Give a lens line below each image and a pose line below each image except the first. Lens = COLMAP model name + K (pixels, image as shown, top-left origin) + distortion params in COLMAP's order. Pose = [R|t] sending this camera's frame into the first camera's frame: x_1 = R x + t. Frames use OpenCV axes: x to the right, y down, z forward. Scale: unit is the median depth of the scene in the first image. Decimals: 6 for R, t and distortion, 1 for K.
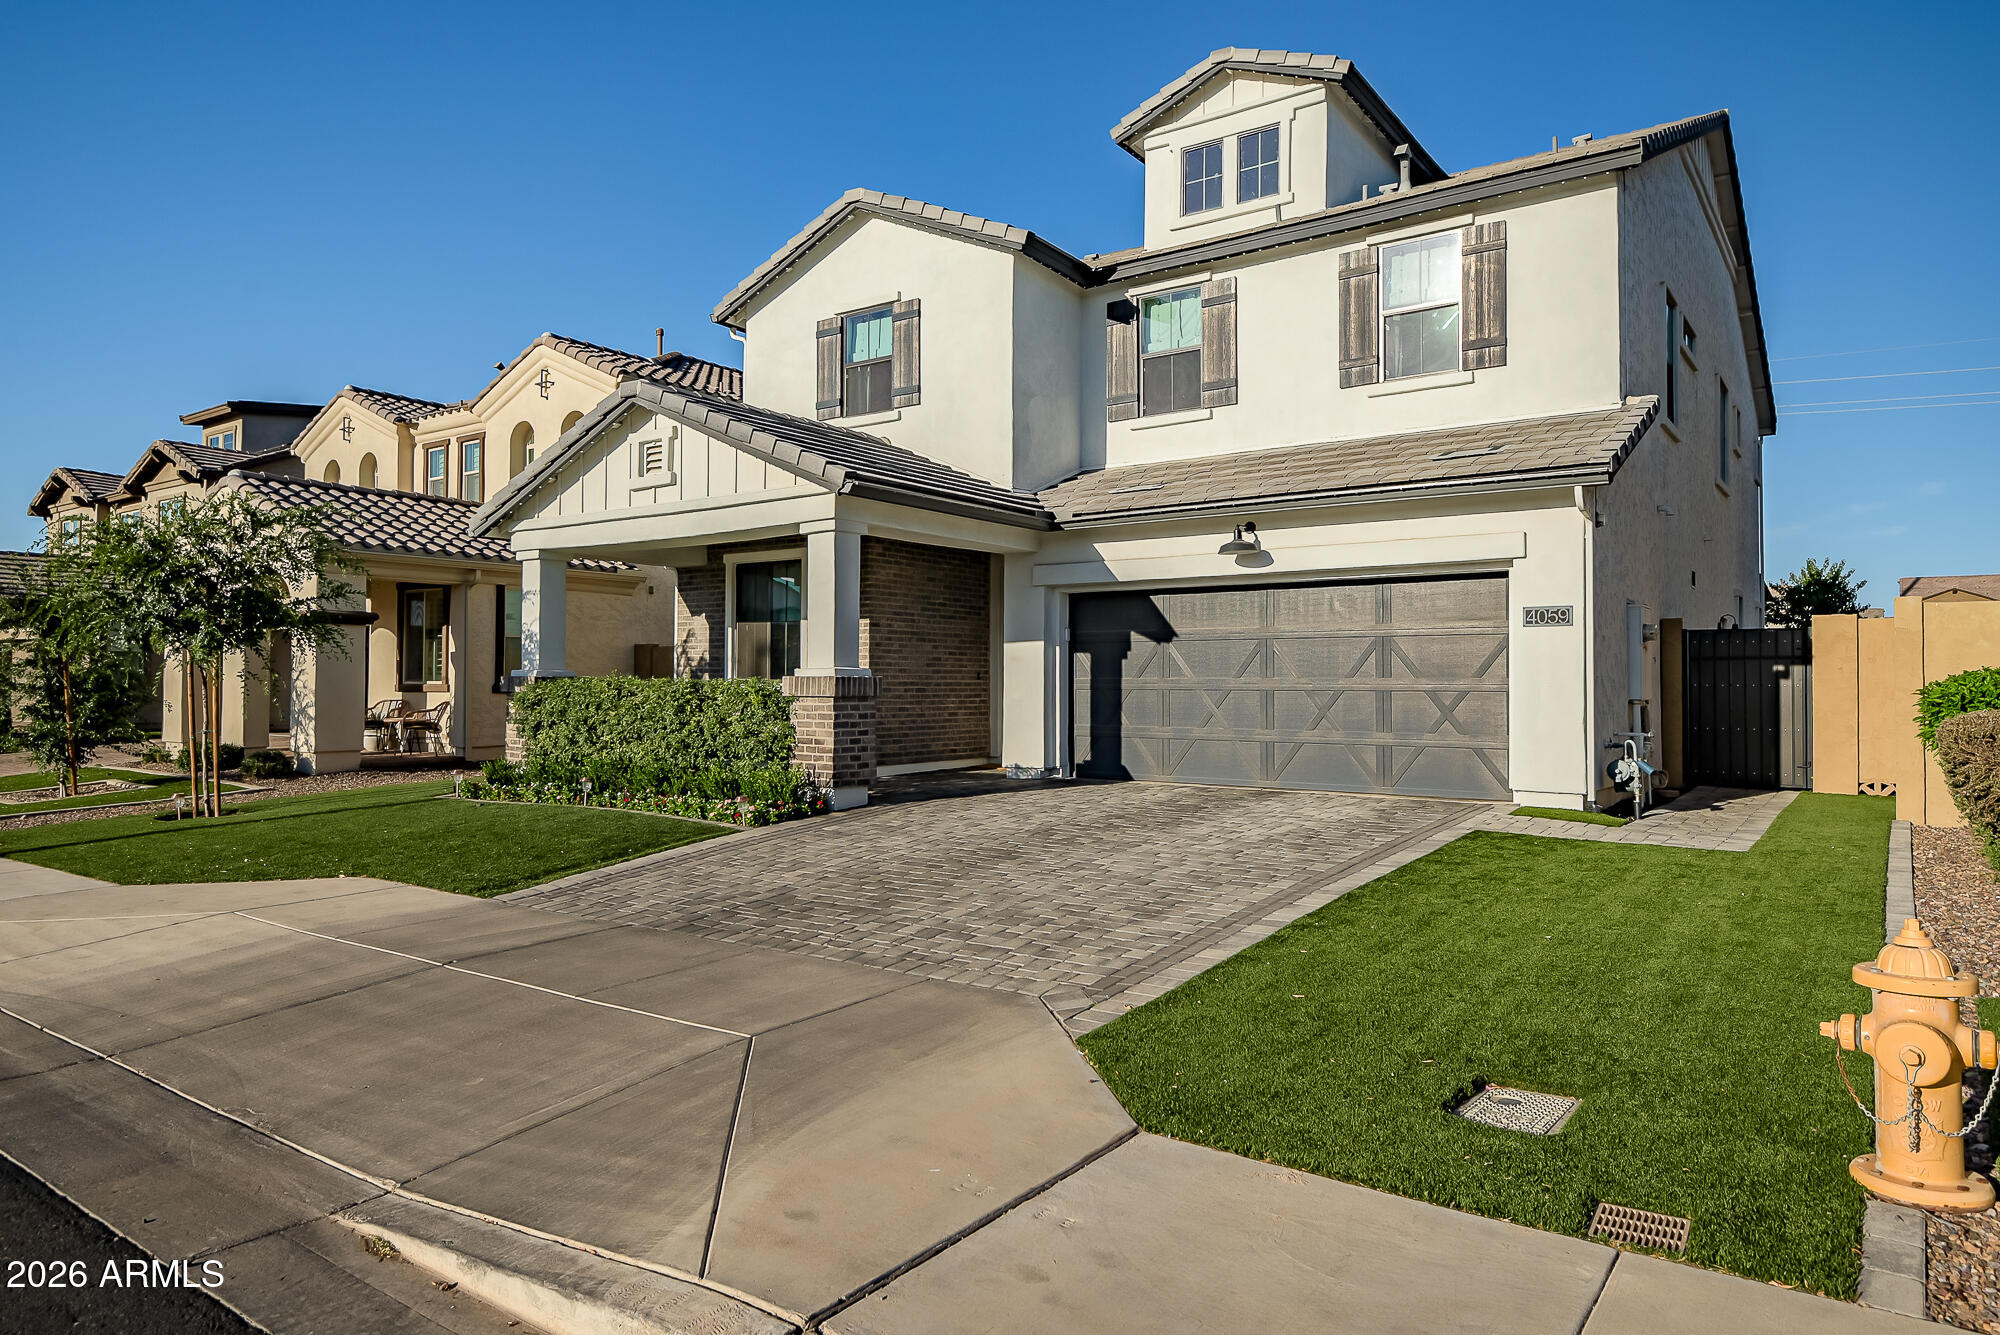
lens RADIAL K [[1244.5, 0, 1000.2], [0, 1244.5, 667.8], [0, 0, 1]] dist [-0.003953, -0.000396]
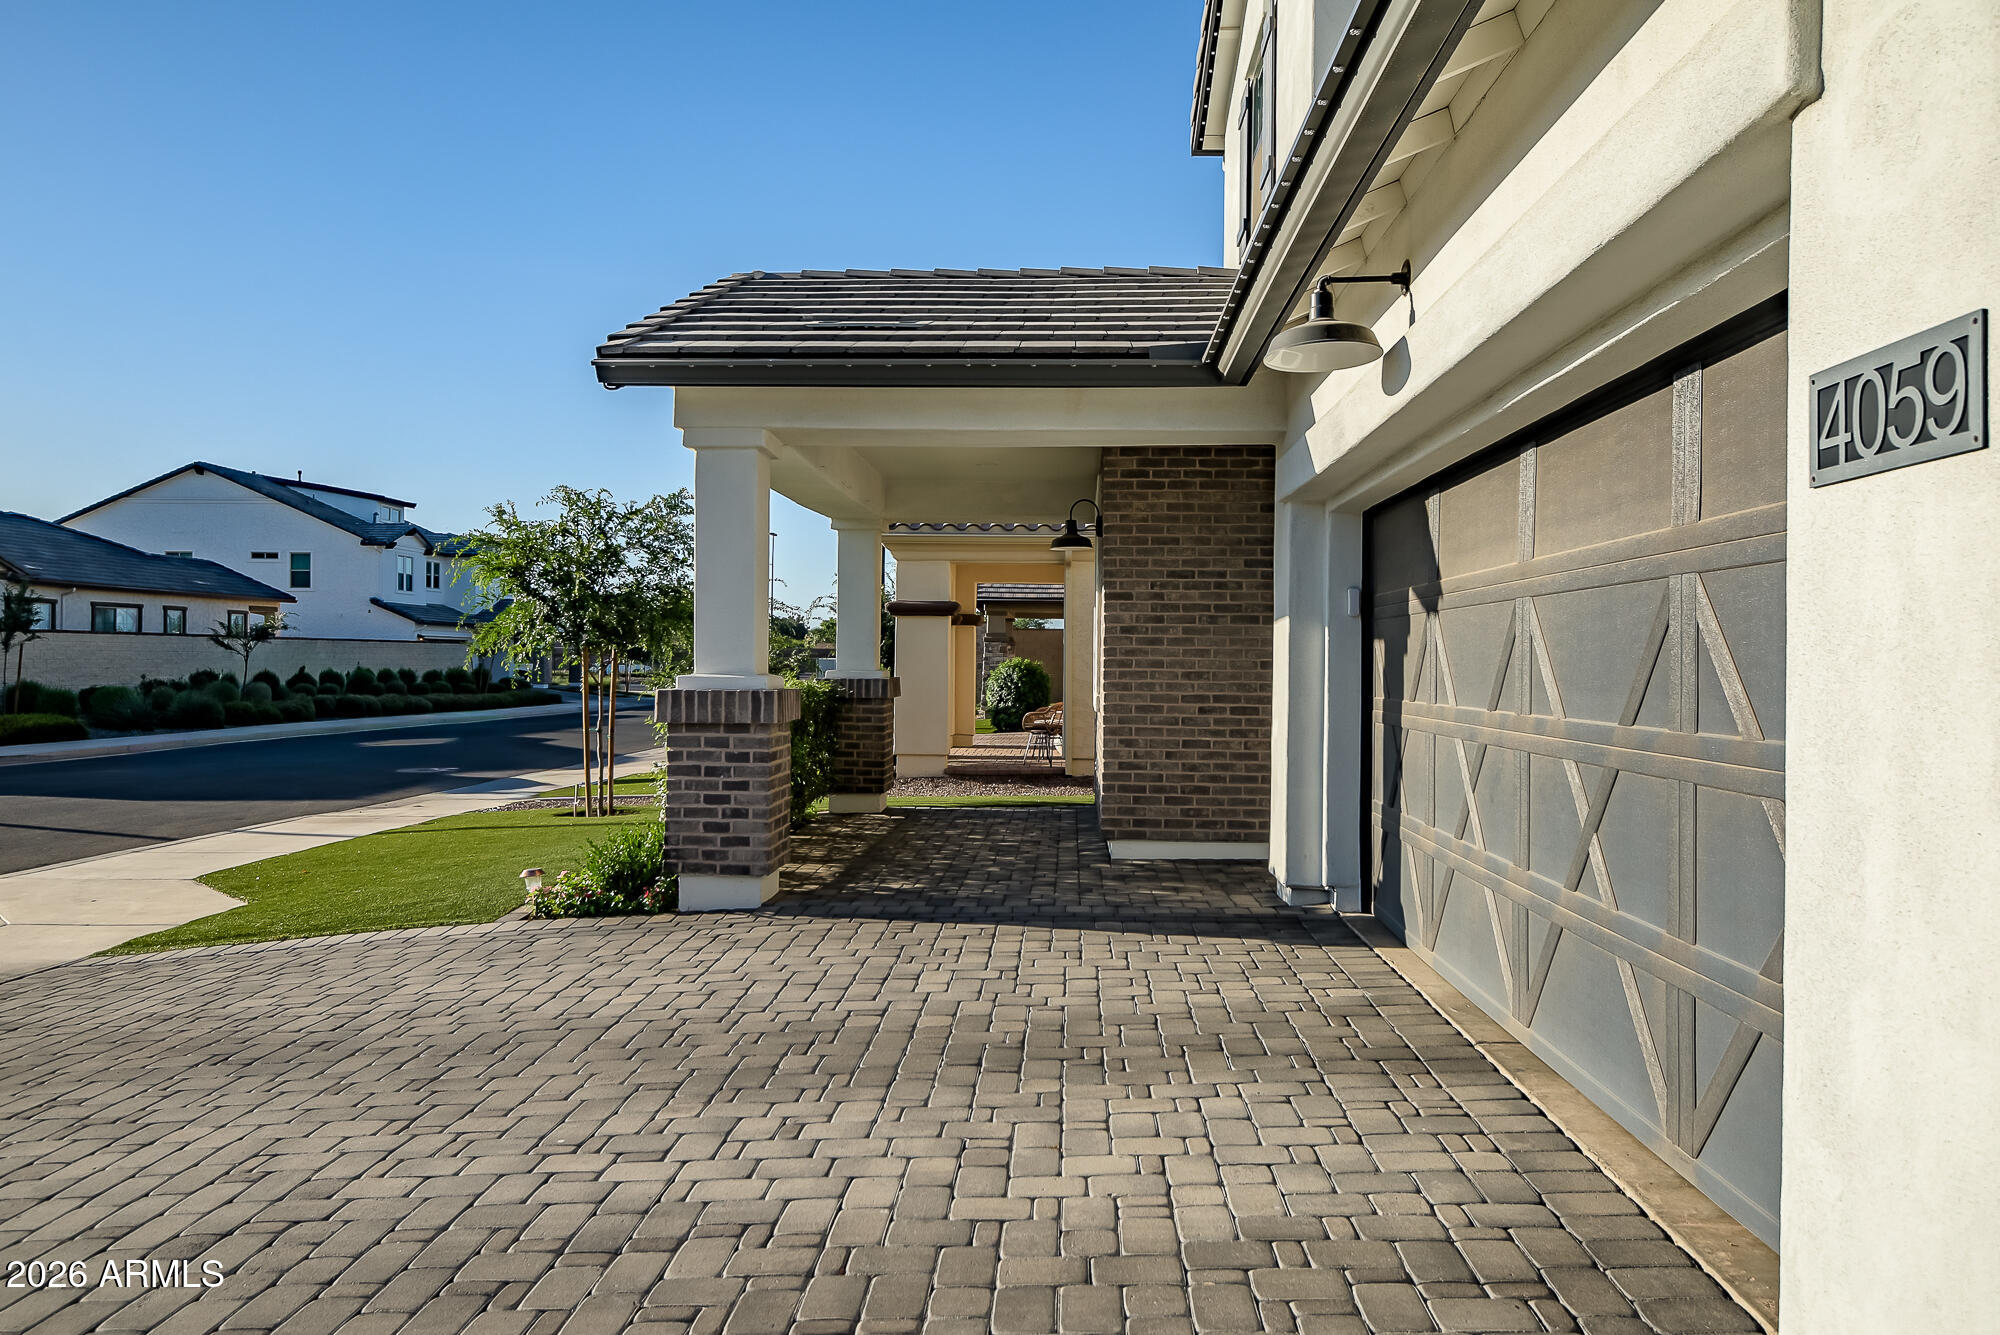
lens RADIAL K [[1346.1, 0, 1000.6], [0, 1346.1, 667.2], [0, 0, 1]] dist [0.002066, 0.000171]
pose [[0.549534, 0.006348, -0.835447, 0.400055], [0.001312, 0.999963, 0.008461, -0.007188], [0.835470, -0.005746, 0.549506, 0.619963]]
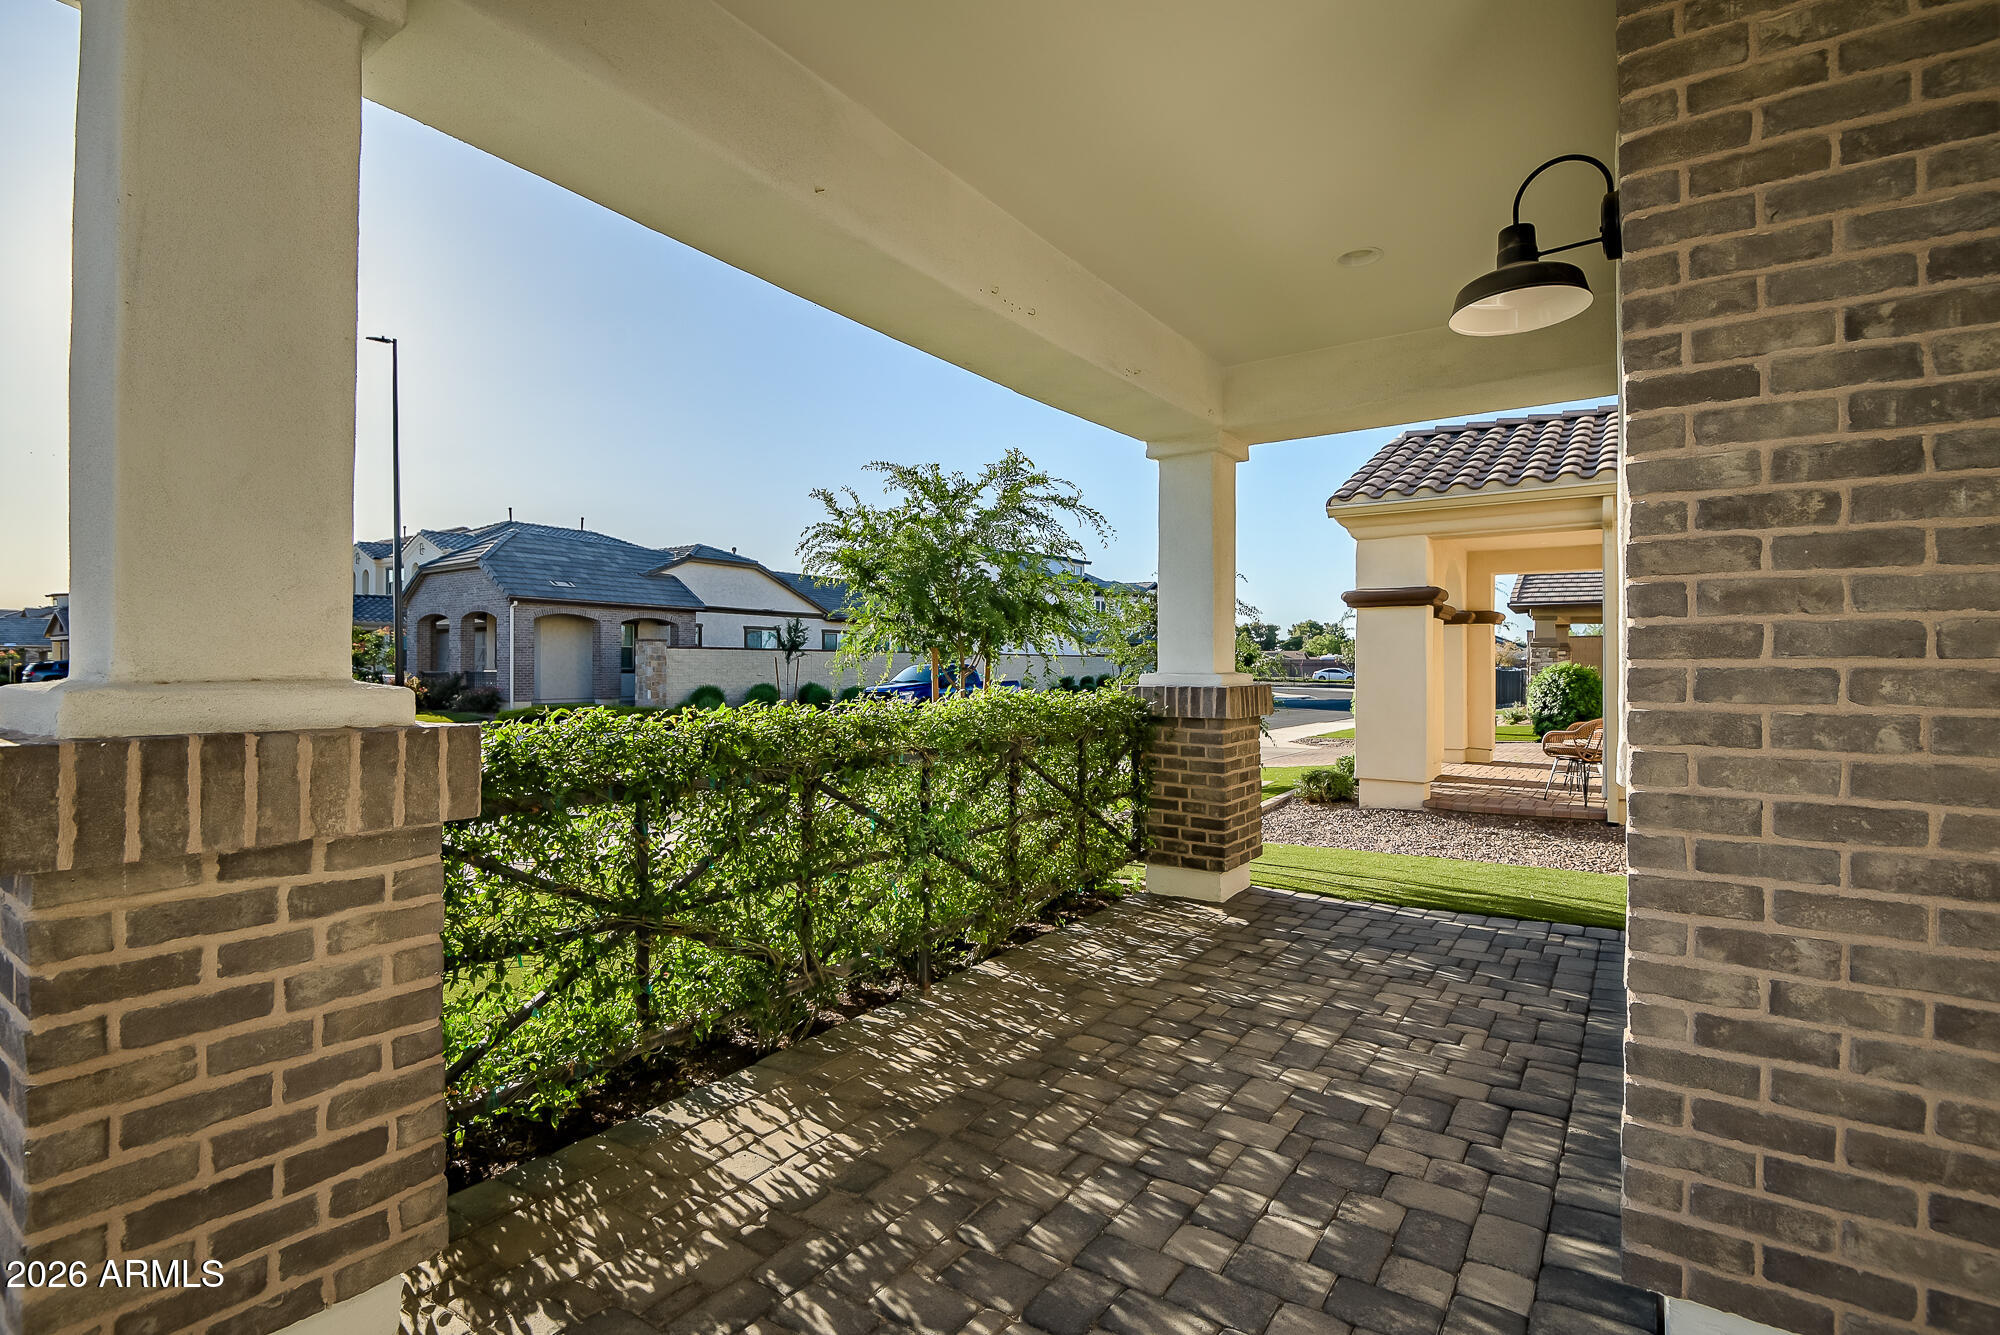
lens RADIAL K [[909.1, 0, 991.5], [0, 909.1, 664.3], [0, 0, 1]] dist [-0.017590, -0.001120]
pose [[0.002745, -0.005681, -0.999980, 0.017141], [0.008045, 0.999952, -0.005659, -0.000717], [0.999964, -0.008030, 0.002790, 0.923286]]
